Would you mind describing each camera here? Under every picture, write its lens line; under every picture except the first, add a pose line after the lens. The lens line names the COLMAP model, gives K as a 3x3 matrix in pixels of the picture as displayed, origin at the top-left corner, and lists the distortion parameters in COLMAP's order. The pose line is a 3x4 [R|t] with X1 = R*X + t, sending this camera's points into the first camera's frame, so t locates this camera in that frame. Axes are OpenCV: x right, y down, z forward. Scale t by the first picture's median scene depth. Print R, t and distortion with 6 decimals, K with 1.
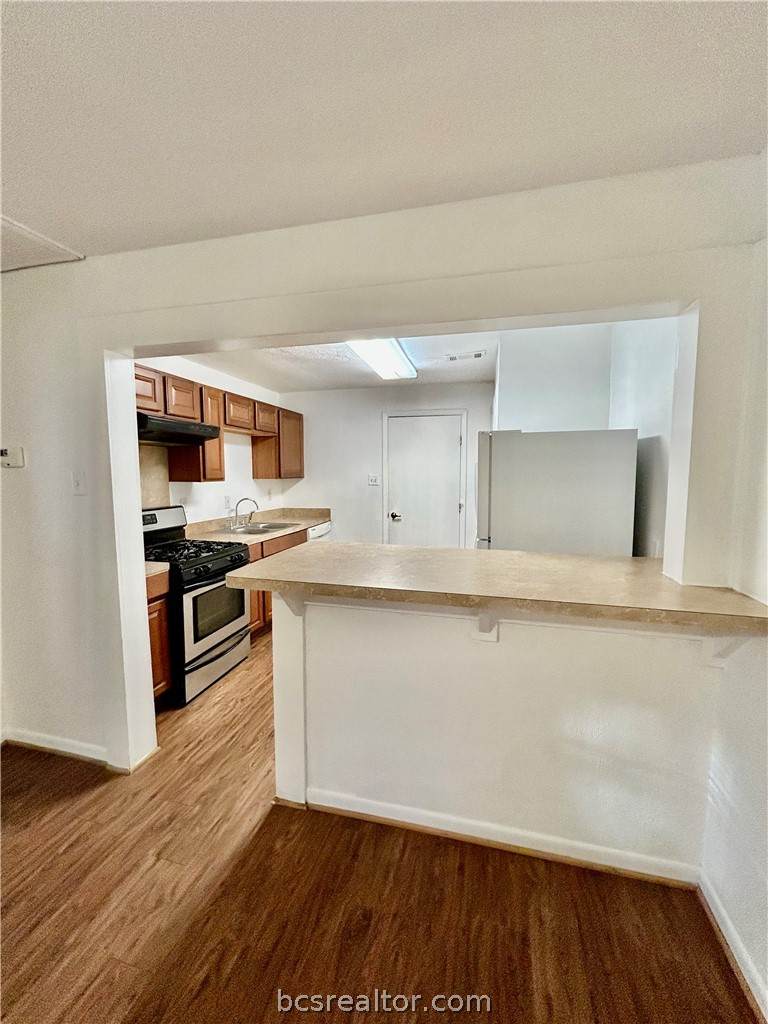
lens RADIAL K [[412.6, 0, 386.6], [0, 412.6, 511.2], [0, 0, 1]] dist [0.000721, 0.000049]
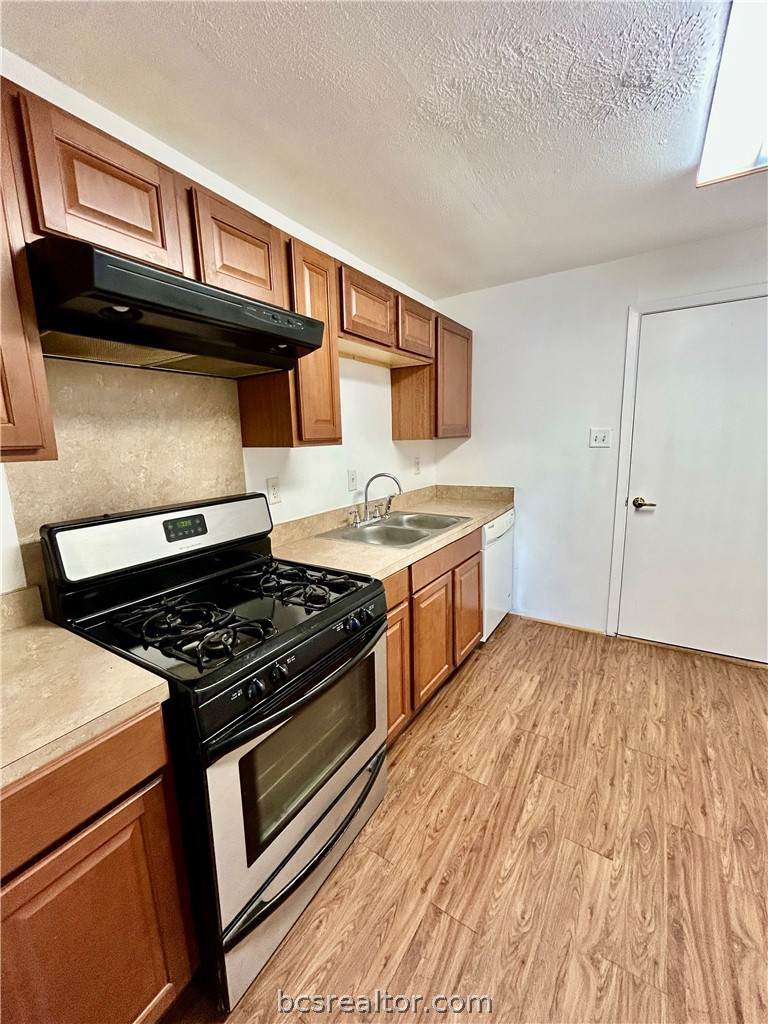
lens RADIAL K [[412.6, 0, 386.6], [0, 412.6, 512.4], [0, 0, 1]] dist [0.000721, 0.000049]
pose [[0.947398, 0.034004, -0.318246, -0.165015], [-0.004604, 0.995685, 0.092679, -0.034991], [0.320024, -0.086339, 0.943467, 0.504549]]
